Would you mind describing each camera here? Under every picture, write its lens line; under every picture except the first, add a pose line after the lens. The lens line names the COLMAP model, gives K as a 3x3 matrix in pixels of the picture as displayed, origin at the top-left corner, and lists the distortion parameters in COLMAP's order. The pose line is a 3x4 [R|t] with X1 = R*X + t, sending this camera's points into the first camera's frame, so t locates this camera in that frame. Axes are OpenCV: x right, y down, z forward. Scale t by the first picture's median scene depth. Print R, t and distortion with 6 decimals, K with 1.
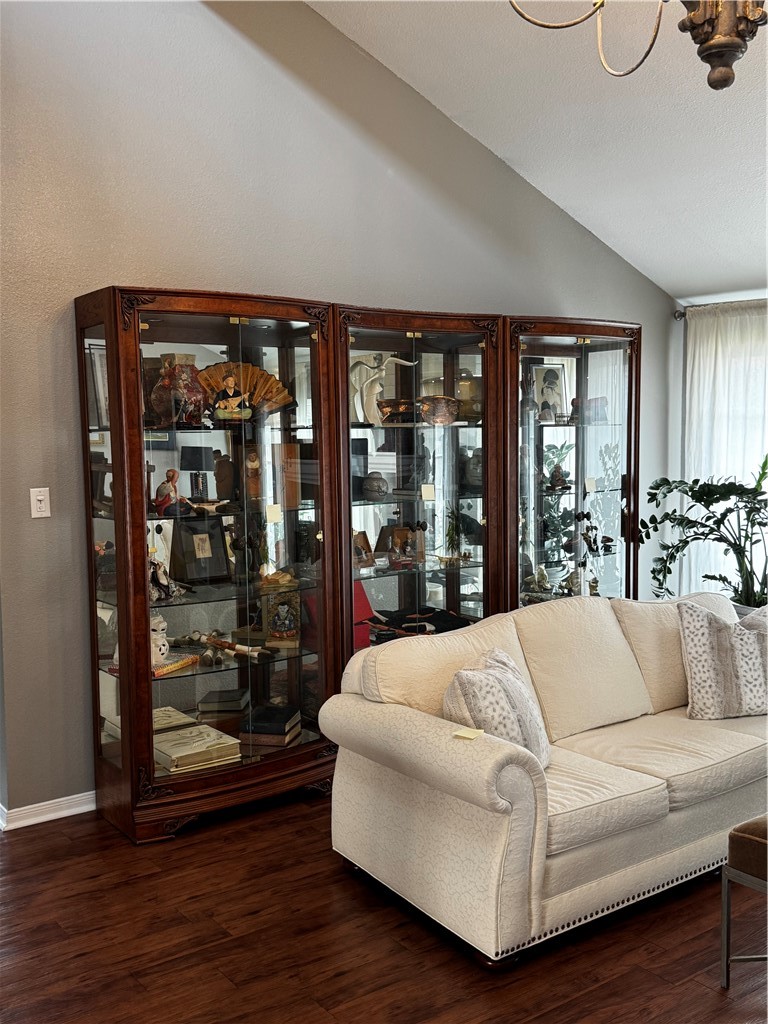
lens RADIAL K [[1014.4, 0, 374.5], [0, 1014.4, 521.6], [0, 0, 1]] dist [0.063923, 0.000000]
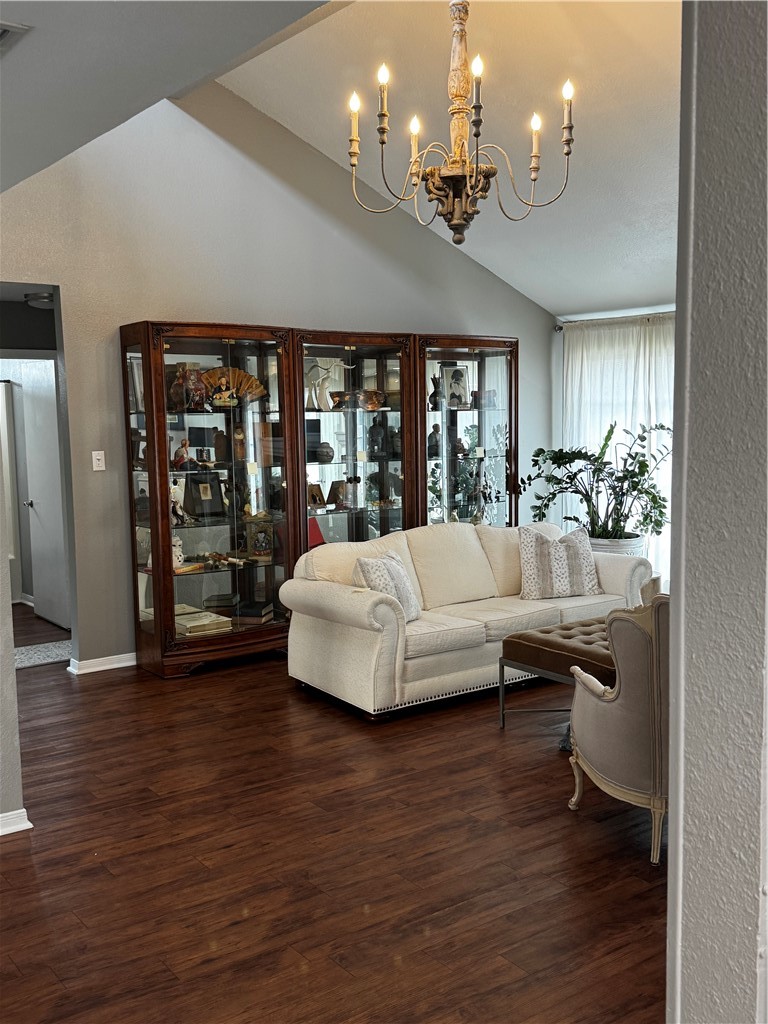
lens RADIAL K [[1014.4, 0, 389.9], [0, 1014.4, 530.2], [0, 0, 1]] dist [0.063923, 0.000000]
pose [[0.999954, -0.002591, 0.009278, 0.091834], [0.002379, 0.999737, 0.022816, 0.050274], [-0.009335, -0.022793, 0.999697, -0.522262]]
